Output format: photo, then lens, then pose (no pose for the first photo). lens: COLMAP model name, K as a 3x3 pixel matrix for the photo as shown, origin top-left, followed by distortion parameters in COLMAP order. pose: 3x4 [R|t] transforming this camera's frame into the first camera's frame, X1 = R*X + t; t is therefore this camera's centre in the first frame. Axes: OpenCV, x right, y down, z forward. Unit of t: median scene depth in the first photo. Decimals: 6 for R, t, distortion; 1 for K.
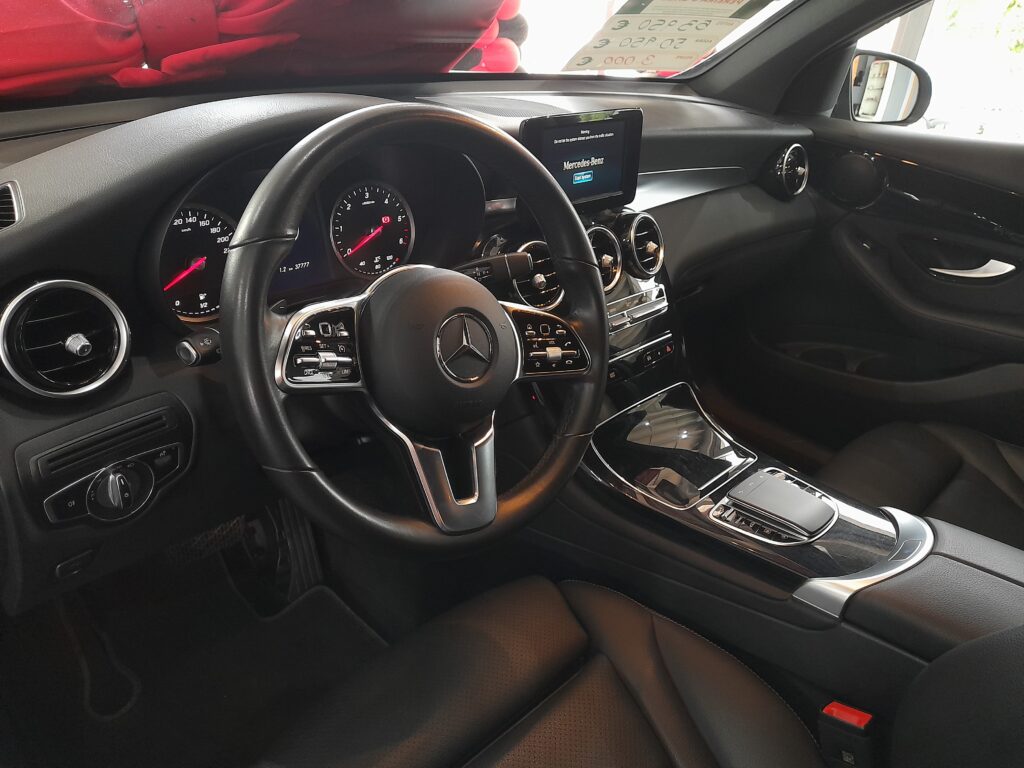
lens RADIAL K [[771.6, 0, 504.8], [0, 771.6, 388.5], [0, 0, 1]] dist [0.011817, -0.006516]
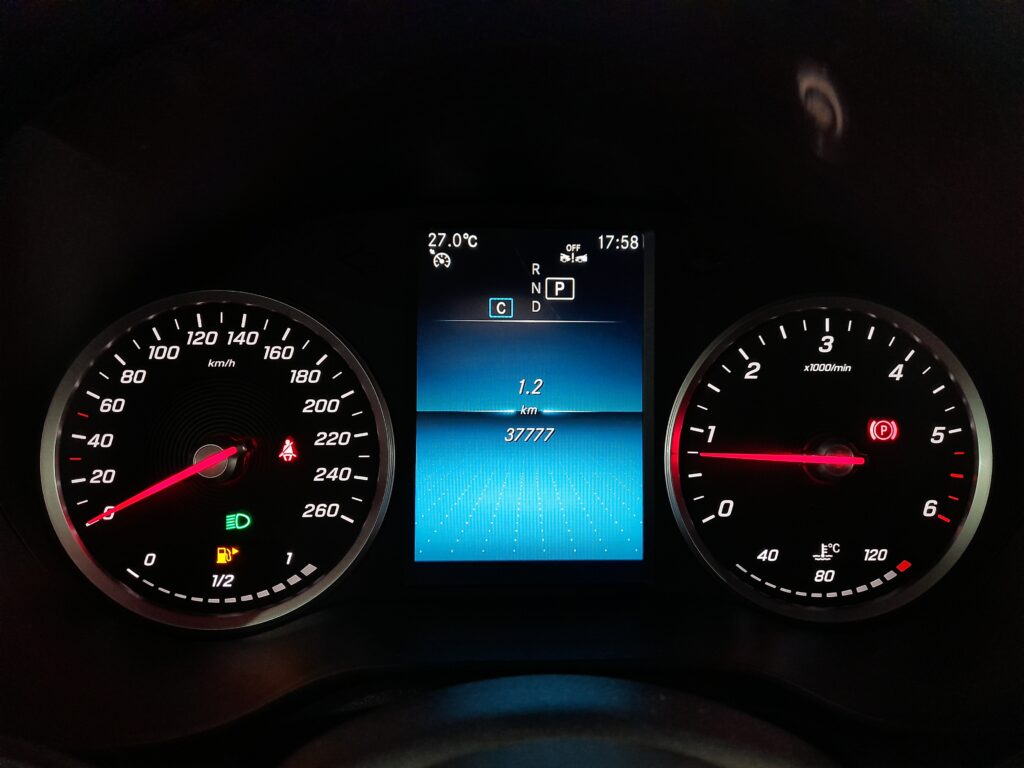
lens RADIAL K [[771.6, 0, 506.0], [0, 771.6, 387.6], [0, 0, 1]] dist [0.011817, -0.006516]
pose [[0.750792, 0.113207, -0.650765, -0.070237], [-0.278193, 0.947759, -0.156081, -0.146116], [0.599099, 0.298223, 0.743064, 0.682067]]
